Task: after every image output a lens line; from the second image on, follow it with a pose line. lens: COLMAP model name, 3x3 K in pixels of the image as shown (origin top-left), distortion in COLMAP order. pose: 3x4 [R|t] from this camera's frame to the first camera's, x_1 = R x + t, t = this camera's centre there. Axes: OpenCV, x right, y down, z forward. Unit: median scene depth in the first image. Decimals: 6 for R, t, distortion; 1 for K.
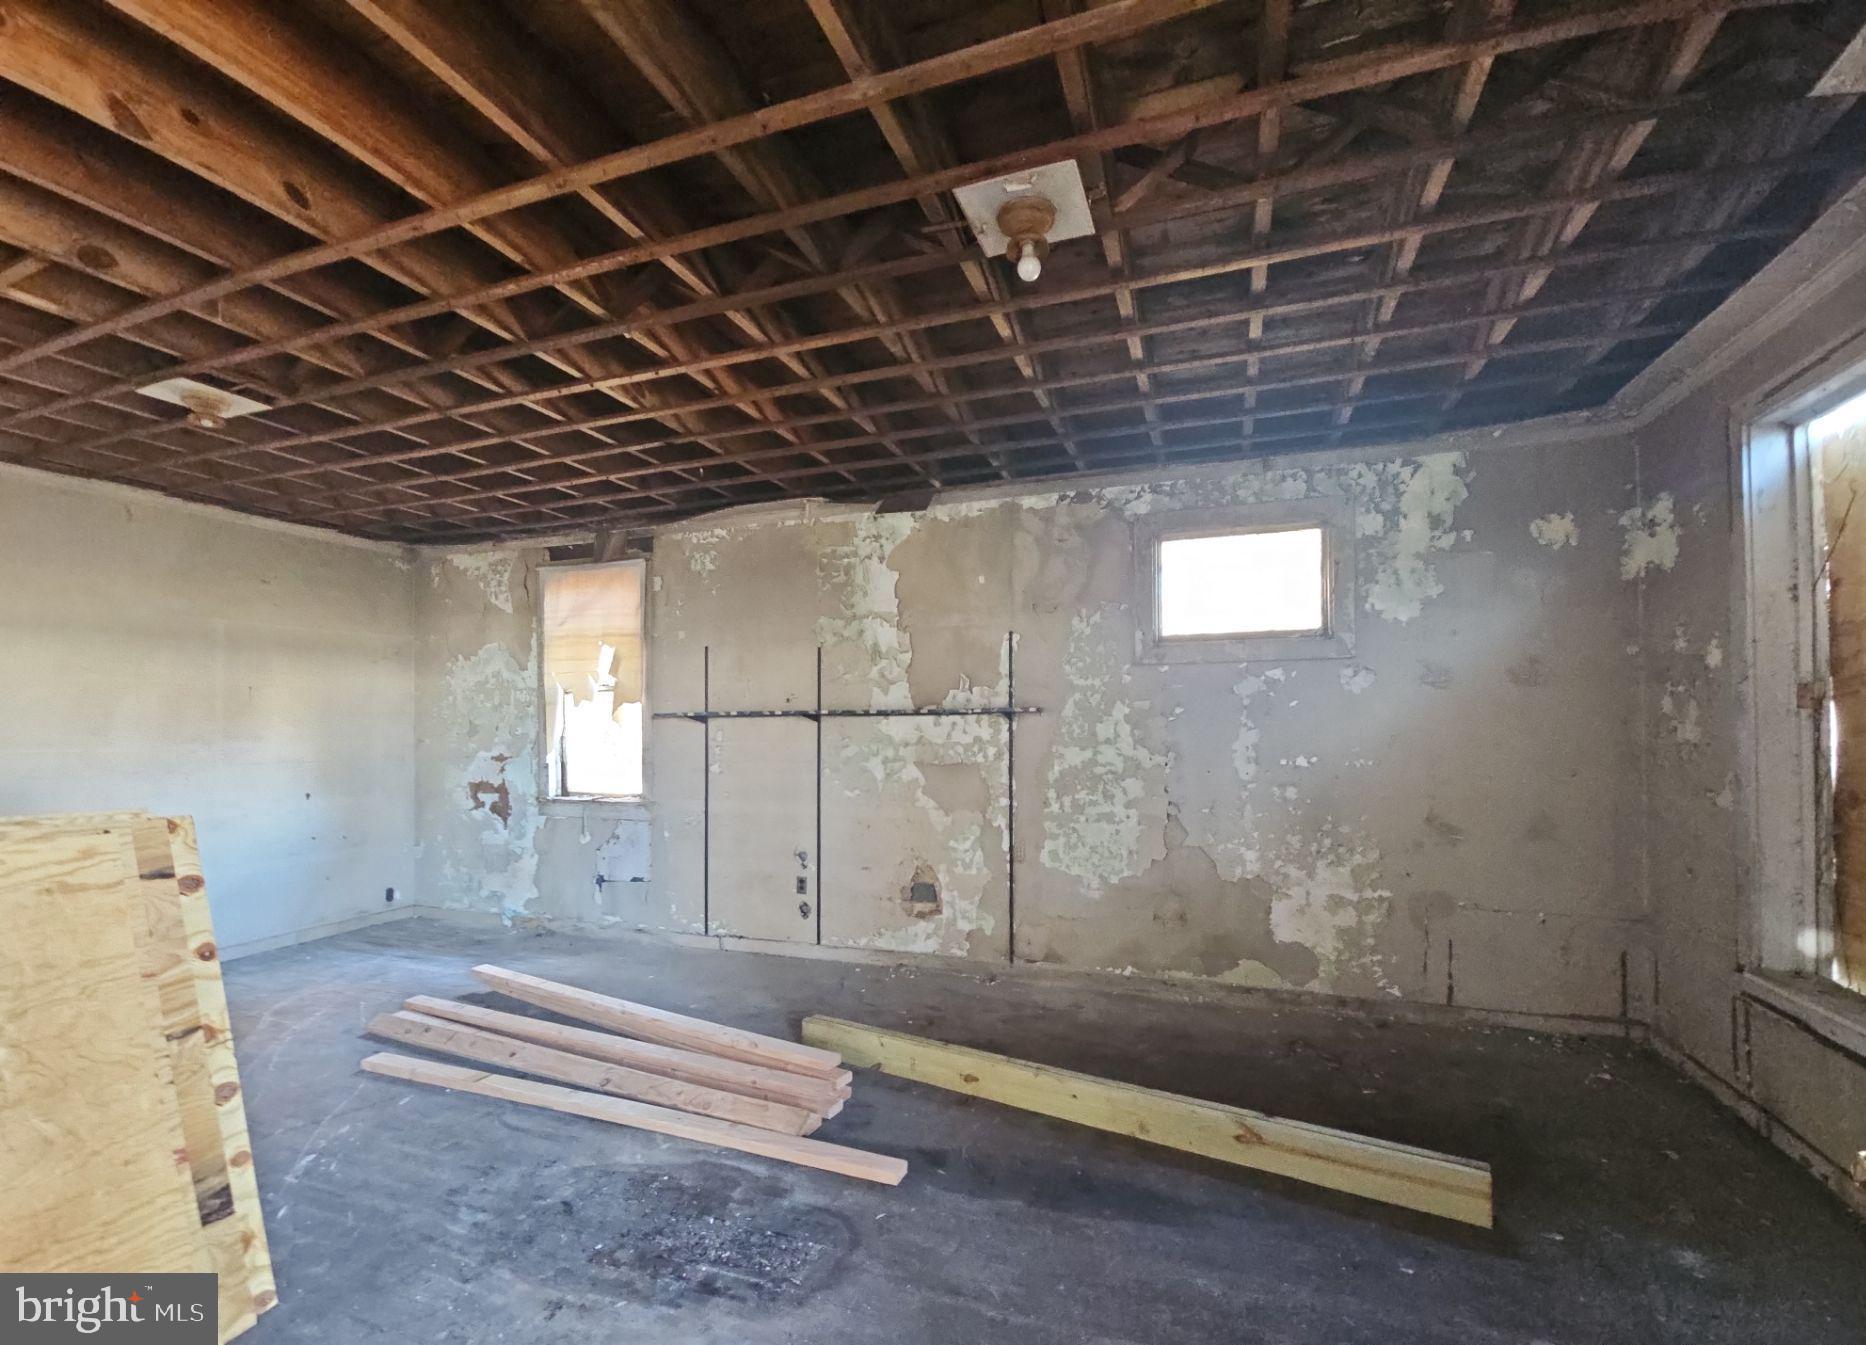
lens RADIAL K [[776.7, 0, 948.6], [0, 776.7, 719.5], [0, 0, 1]] dist [-0.001692, -0.002108]
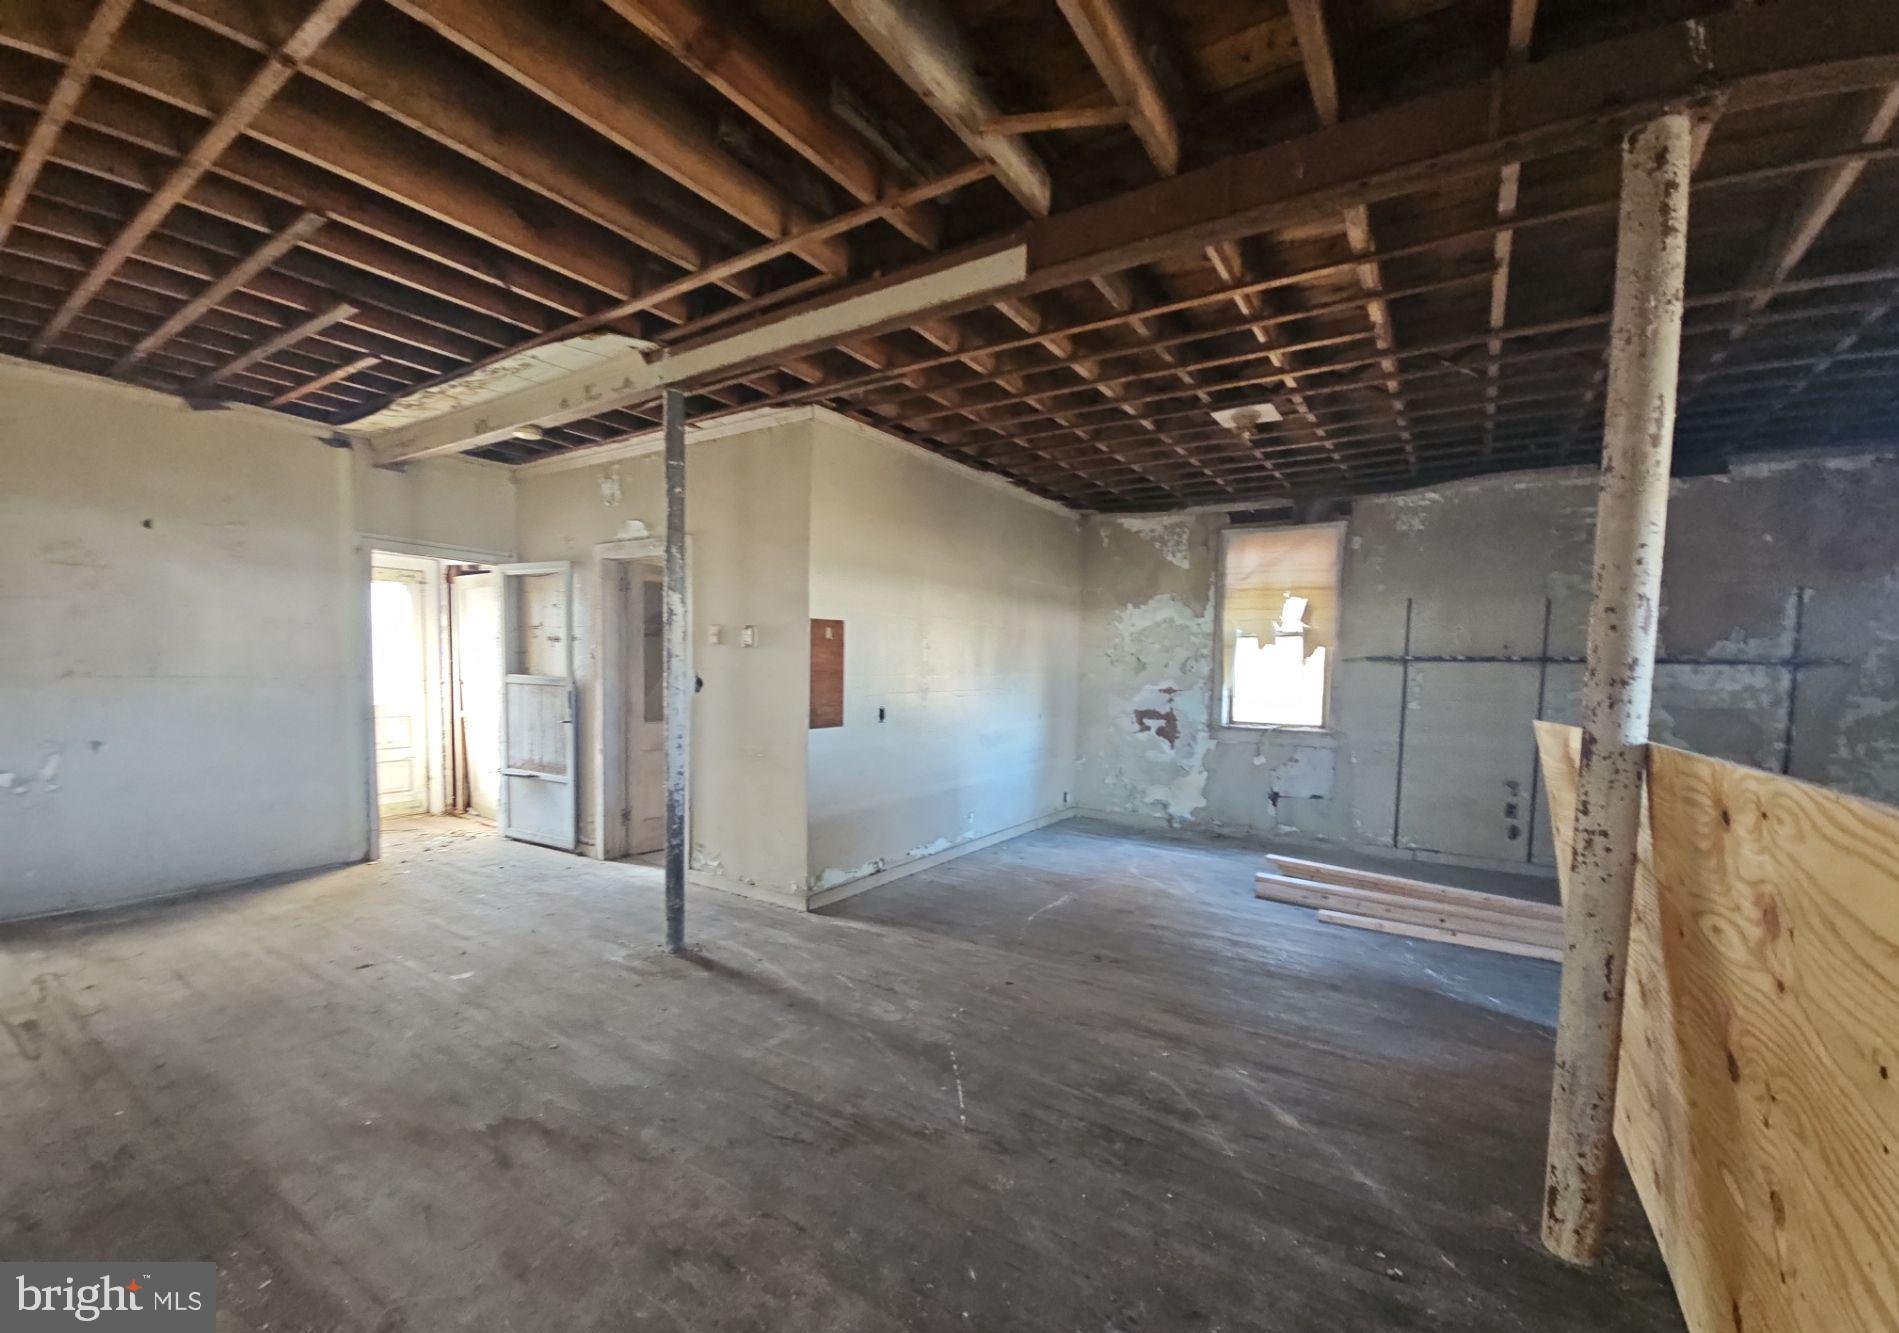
lens RADIAL K [[776.1, 0, 950.5], [0, 776.1, 713.4], [0, 0, 1]] dist [0.005221, -0.006519]
pose [[0.970145, 0.038468, -0.239456, -0.806329], [-0.022170, 0.997273, 0.070389, 0.010406], [0.241510, -0.062979, 0.968352, -0.327703]]
